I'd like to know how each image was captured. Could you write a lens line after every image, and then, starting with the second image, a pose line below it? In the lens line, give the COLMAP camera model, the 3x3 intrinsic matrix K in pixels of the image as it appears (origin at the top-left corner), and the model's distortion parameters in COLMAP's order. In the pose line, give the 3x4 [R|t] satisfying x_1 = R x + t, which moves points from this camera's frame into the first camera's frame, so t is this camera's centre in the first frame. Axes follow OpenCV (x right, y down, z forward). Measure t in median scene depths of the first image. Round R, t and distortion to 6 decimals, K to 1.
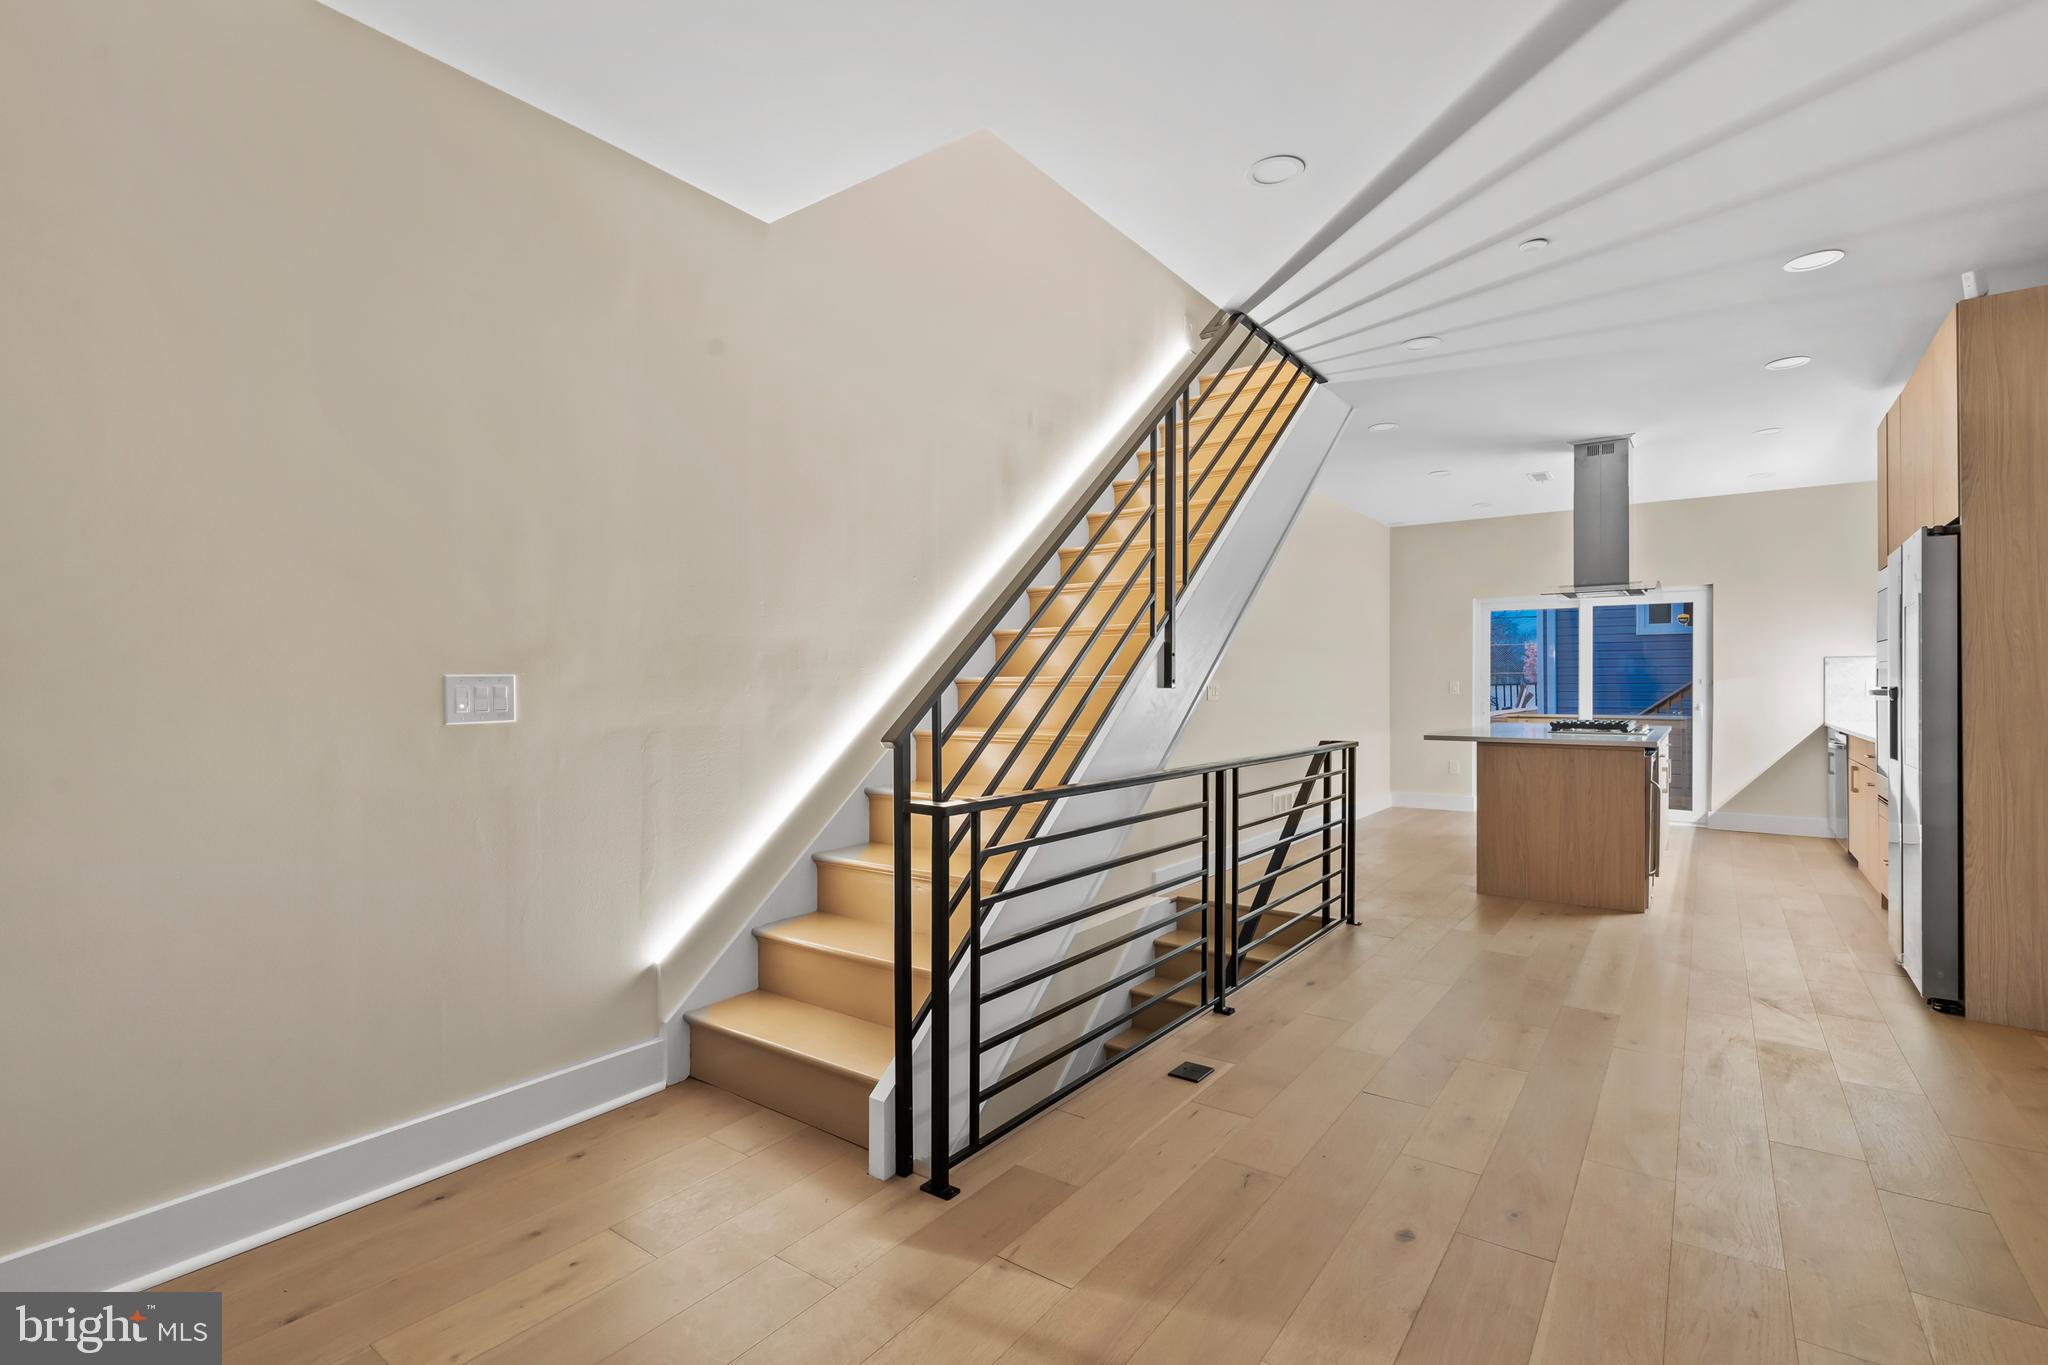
lens RADIAL K [[933.5, 0, 1019.5], [0, 933.5, 685.1], [0, 0, 1]] dist [0.002985, 0.002142]
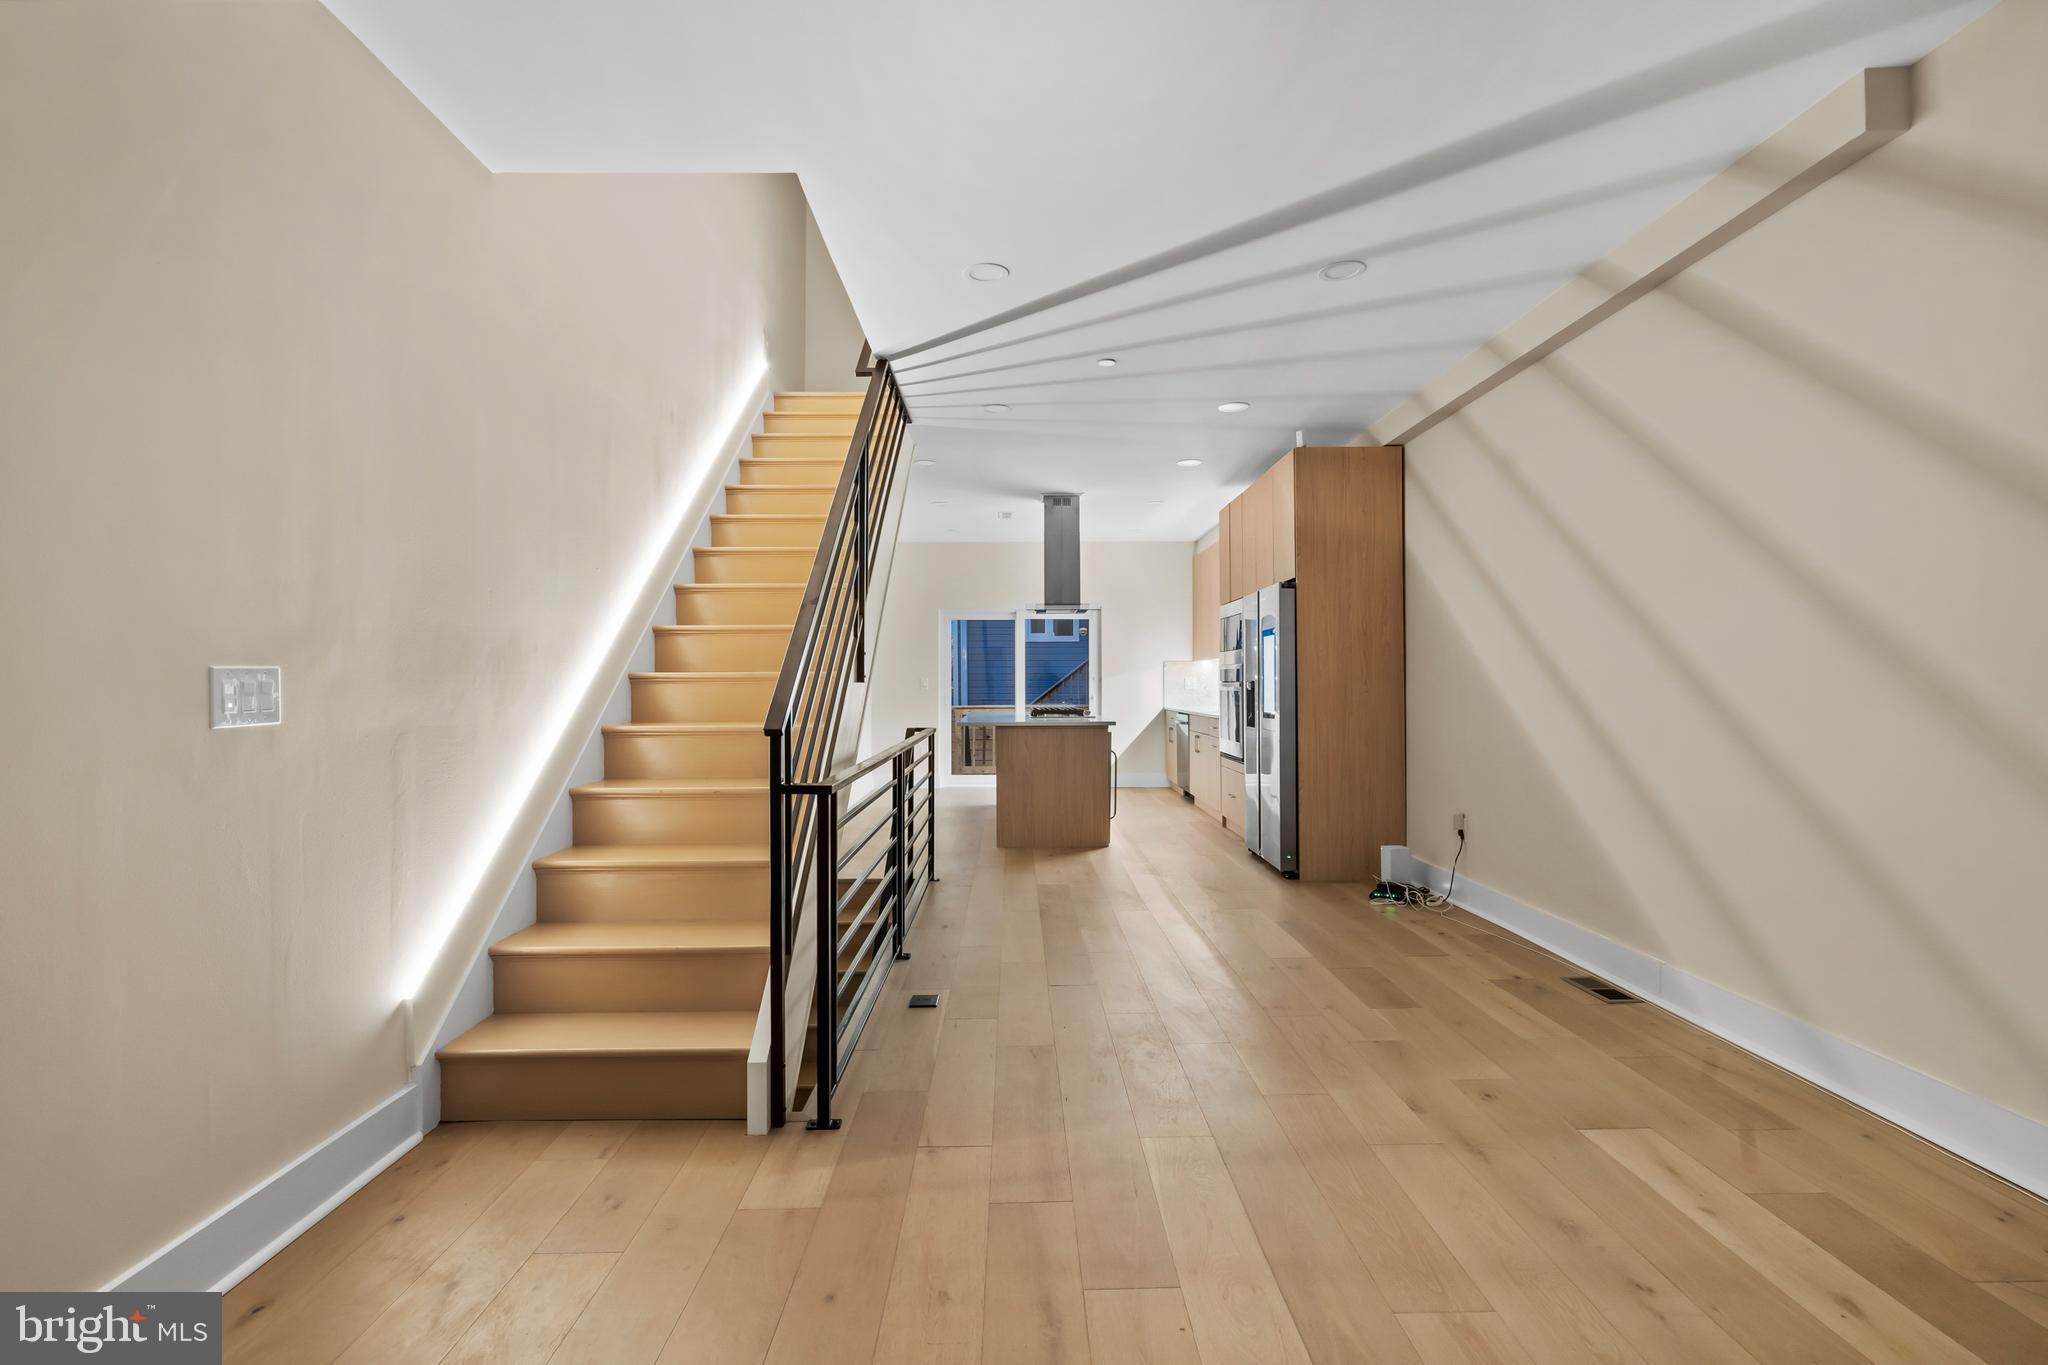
lens RADIAL K [[933.5, 0, 1010.7], [0, 933.5, 682.1], [0, 0, 1]] dist [0.002985, 0.002142]
pose [[0.806717, -0.002710, 0.590932, -0.382361], [0.003710, 0.999993, -0.000479, 0.003981], [-0.590927, 0.002579, 0.806721, -0.031024]]
